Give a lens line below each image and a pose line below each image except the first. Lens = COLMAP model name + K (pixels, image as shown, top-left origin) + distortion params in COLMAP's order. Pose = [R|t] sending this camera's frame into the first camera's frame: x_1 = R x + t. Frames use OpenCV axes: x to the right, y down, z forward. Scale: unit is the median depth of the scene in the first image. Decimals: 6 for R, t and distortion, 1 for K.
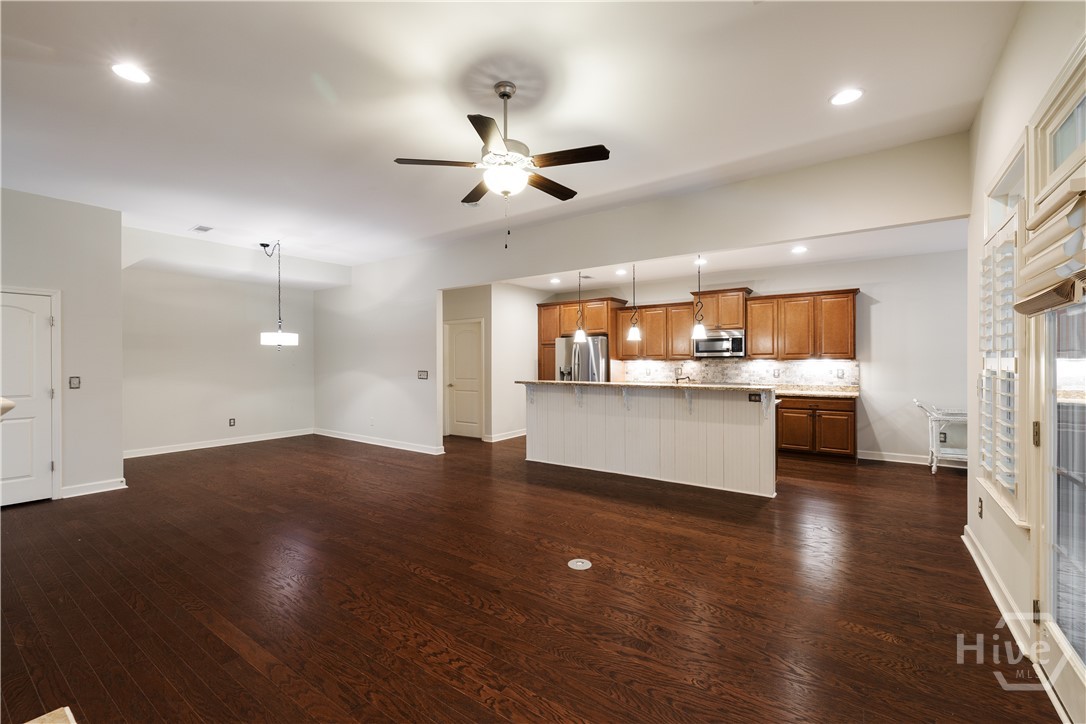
lens RADIAL K [[456.1, 0, 543.8], [0, 456.1, 363.2], [0, 0, 1]] dist [0.000245, 0.000385]
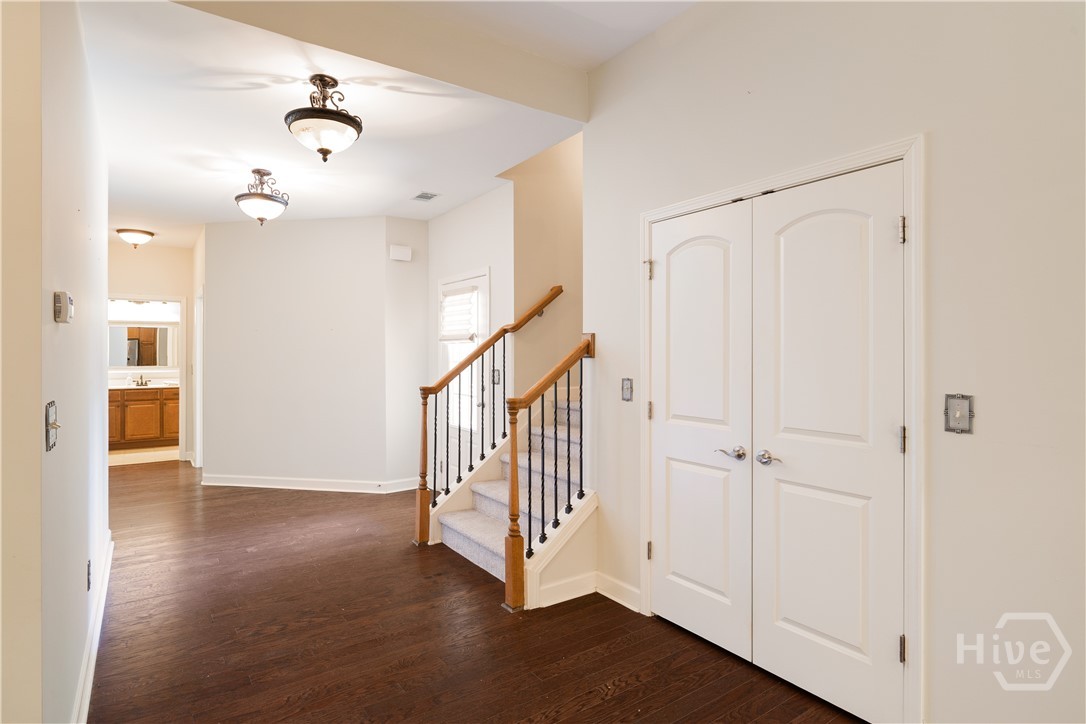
lens RADIAL K [[572.6, 0, 544.6], [0, 572.6, 352.3], [0, 0, 1]] dist [-0.000620, -0.000961]
pose [[-0.330413, 0.001397, -0.943835, -0.440605], [0.000020, 0.999999, 0.001473, -0.000186], [0.943836, 0.000467, -0.330413, 0.675078]]
